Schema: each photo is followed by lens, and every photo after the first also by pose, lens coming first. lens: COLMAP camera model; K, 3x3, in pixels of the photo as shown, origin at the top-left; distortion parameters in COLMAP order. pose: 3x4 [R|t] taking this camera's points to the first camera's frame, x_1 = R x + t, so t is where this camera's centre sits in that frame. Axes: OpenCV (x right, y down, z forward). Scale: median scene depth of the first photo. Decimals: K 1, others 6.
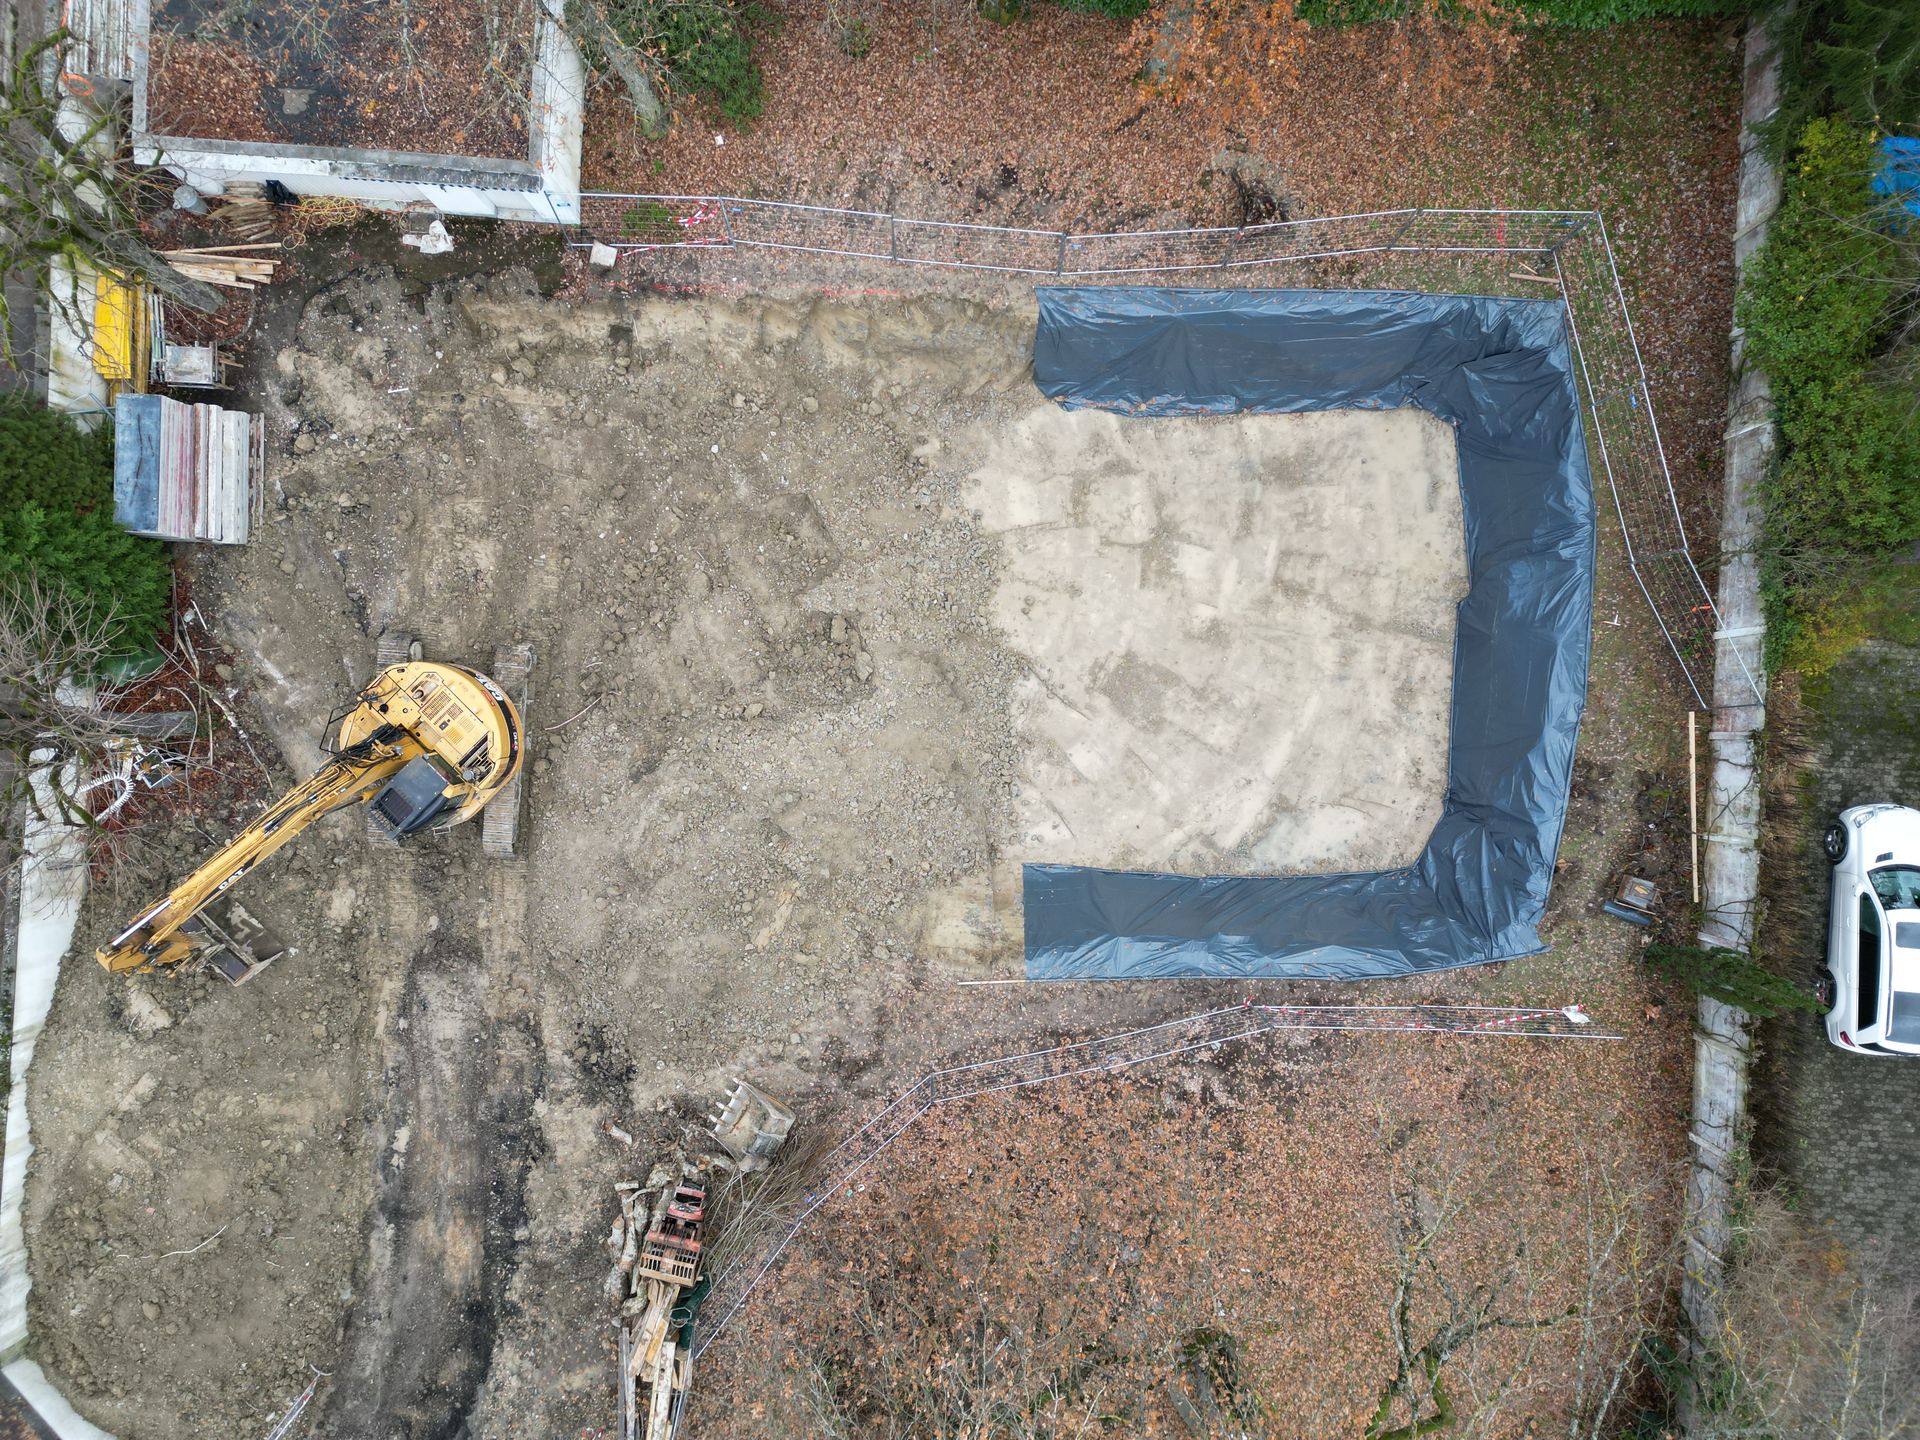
lens RADIAL K [[1344.4, 0, 970.5], [0, 1344.4, 726.5], [0, 0, 1]] dist [0.061010, -0.056389]
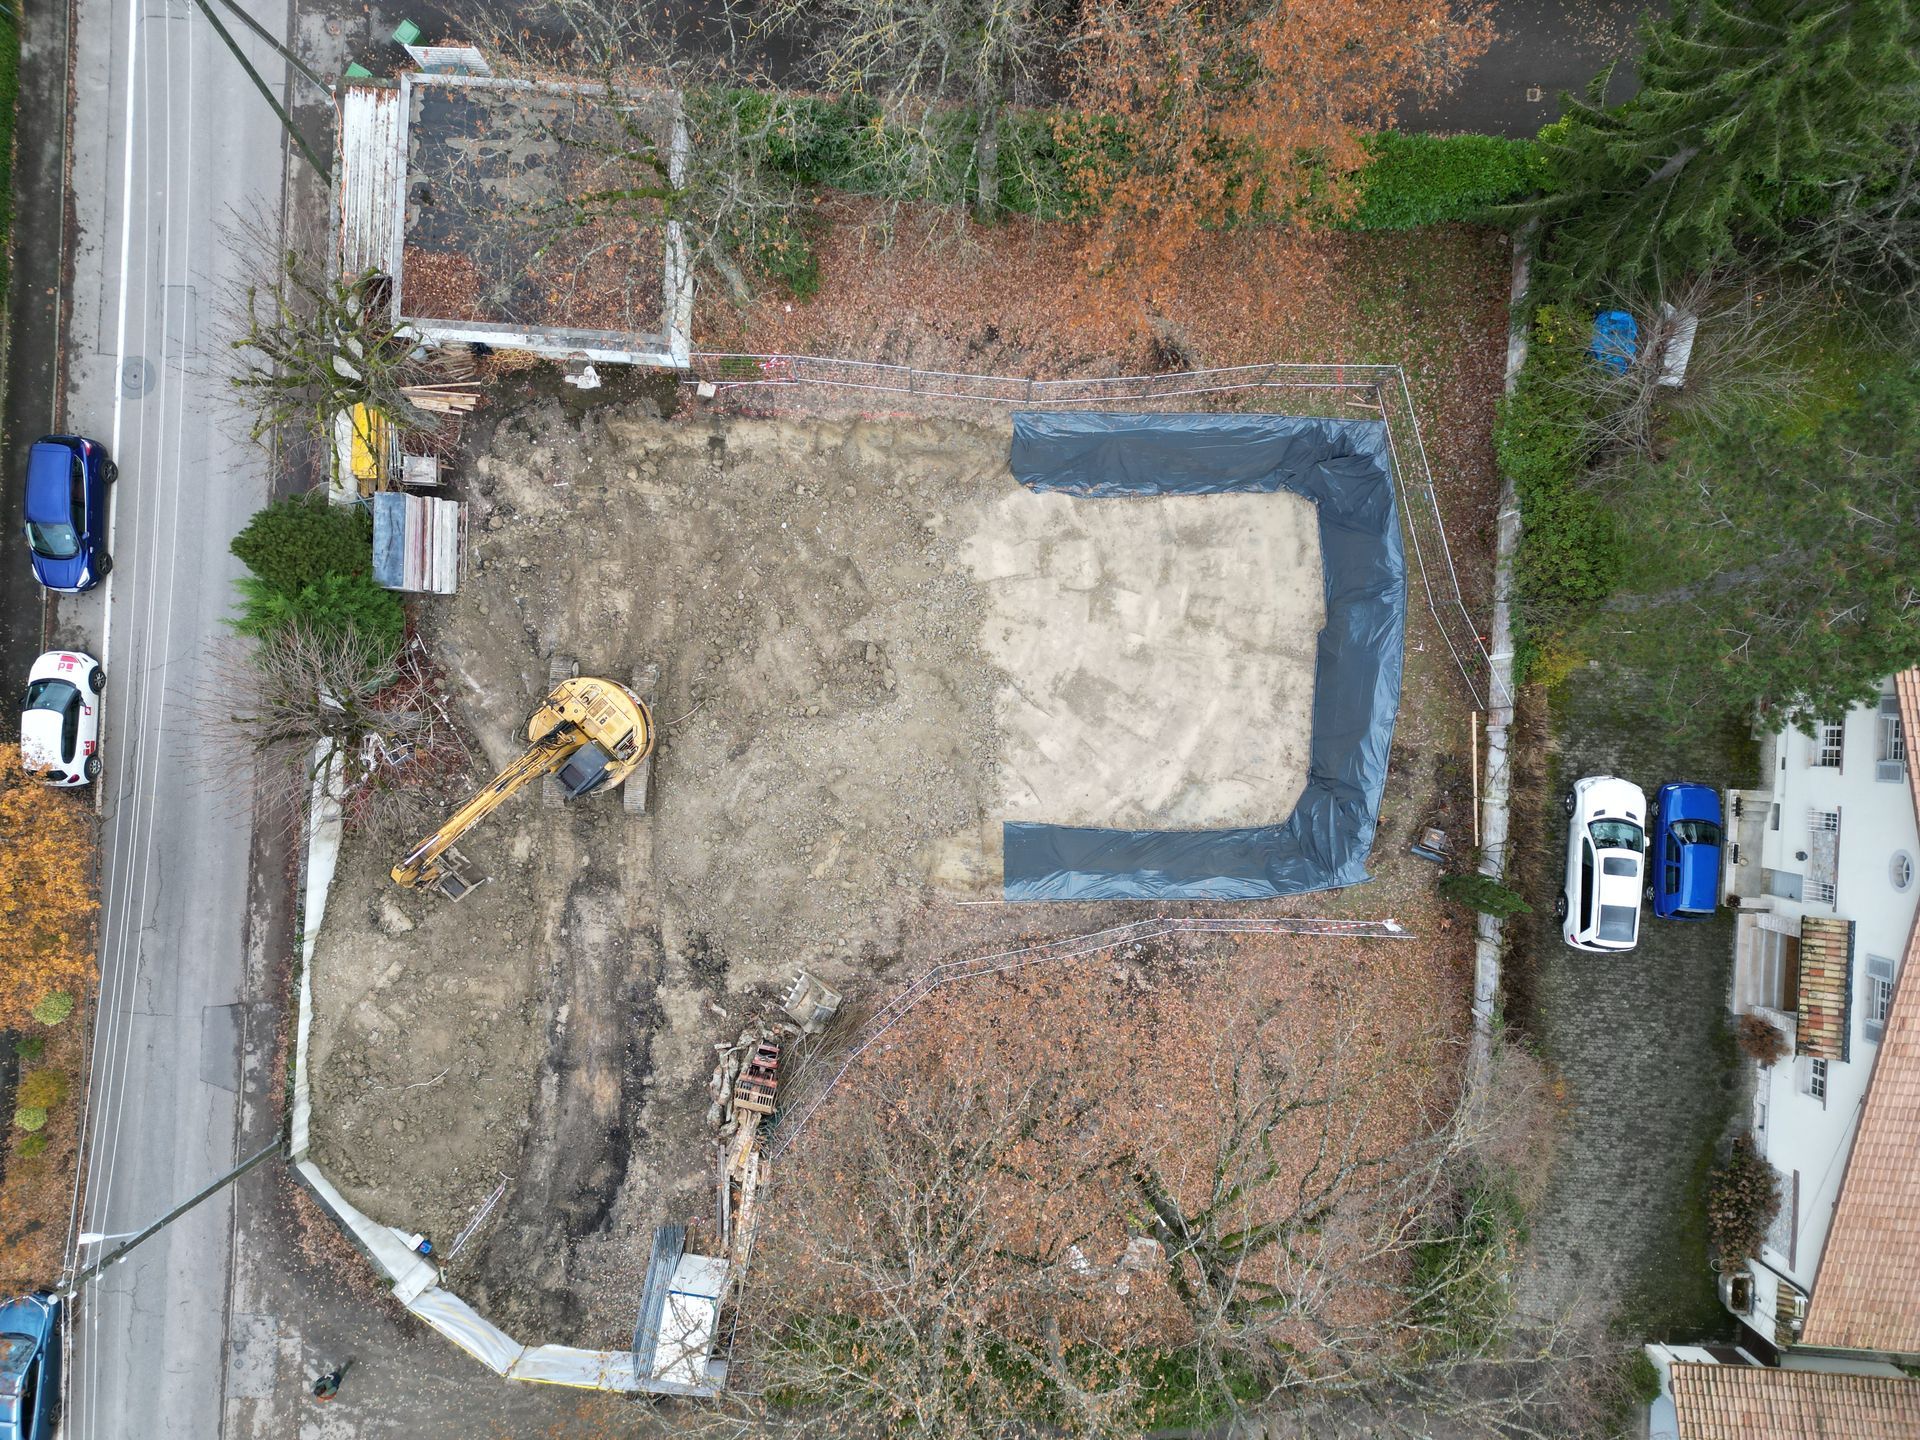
lens RADIAL K [[1344.4, 0, 970.5], [0, 1344.4, 726.5], [0, 0, 1]] dist [0.061010, -0.056389]
pose [[1.000000, 0.000178, 0.000343, 0.005063], [-0.000179, 0.999997, 0.002489, 0.001096], [-0.000342, -0.002489, 0.999997, -0.411506]]
